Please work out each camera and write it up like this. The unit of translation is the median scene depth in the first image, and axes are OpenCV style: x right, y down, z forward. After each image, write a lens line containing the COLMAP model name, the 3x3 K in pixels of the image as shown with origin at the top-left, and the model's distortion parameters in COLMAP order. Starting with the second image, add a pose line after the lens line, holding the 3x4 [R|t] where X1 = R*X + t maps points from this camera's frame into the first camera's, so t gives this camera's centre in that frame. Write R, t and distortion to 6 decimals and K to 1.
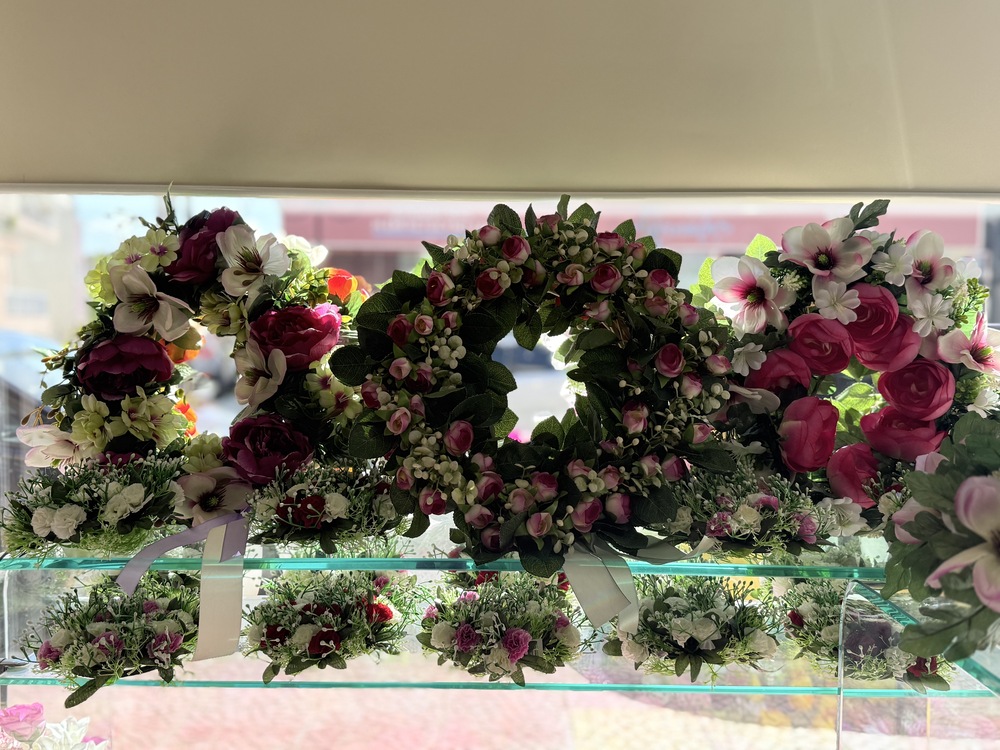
lens RADIAL K [[927.4, 0, 500.0], [0, 927.4, 375.0], [0, 0, 1]] dist [0.152326, -0.365929]
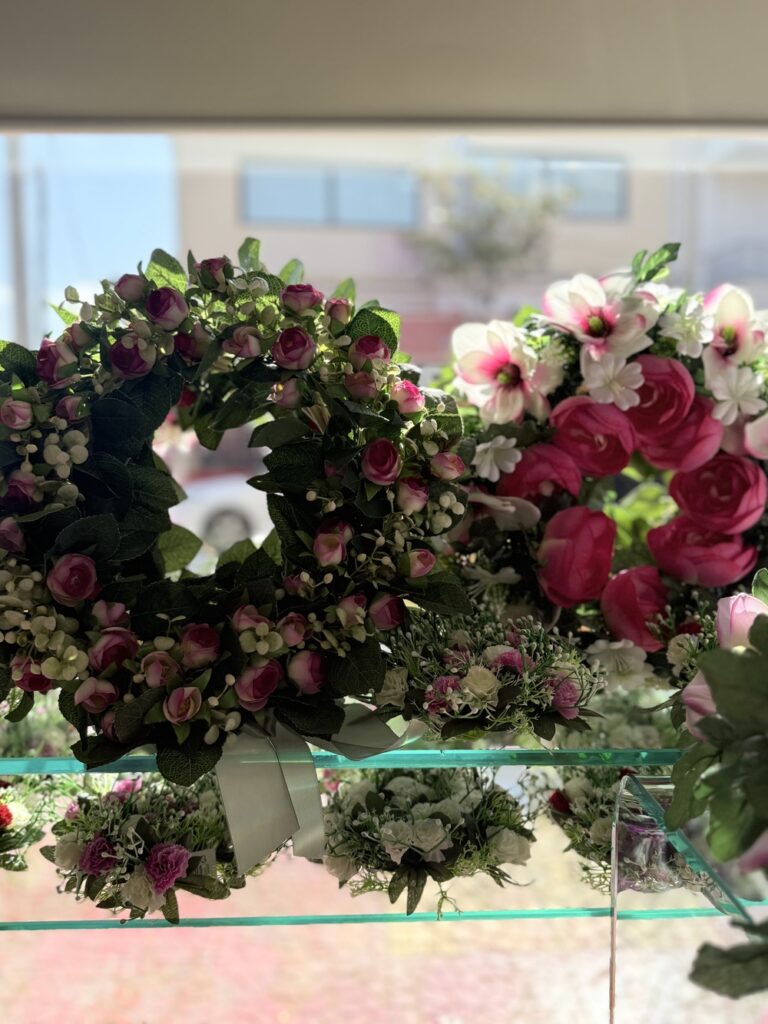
lens RADIAL K [[840.4, 0, 384.0], [0, 840.4, 512.0], [0, 0, 1]] dist [0.156591, -0.363879]
pose [[0.998829, -0.019071, 0.044464, 0.154751], [0.017238, 0.999000, 0.041247, -0.003734], [-0.045206, -0.040433, 0.998159, 0.351756]]
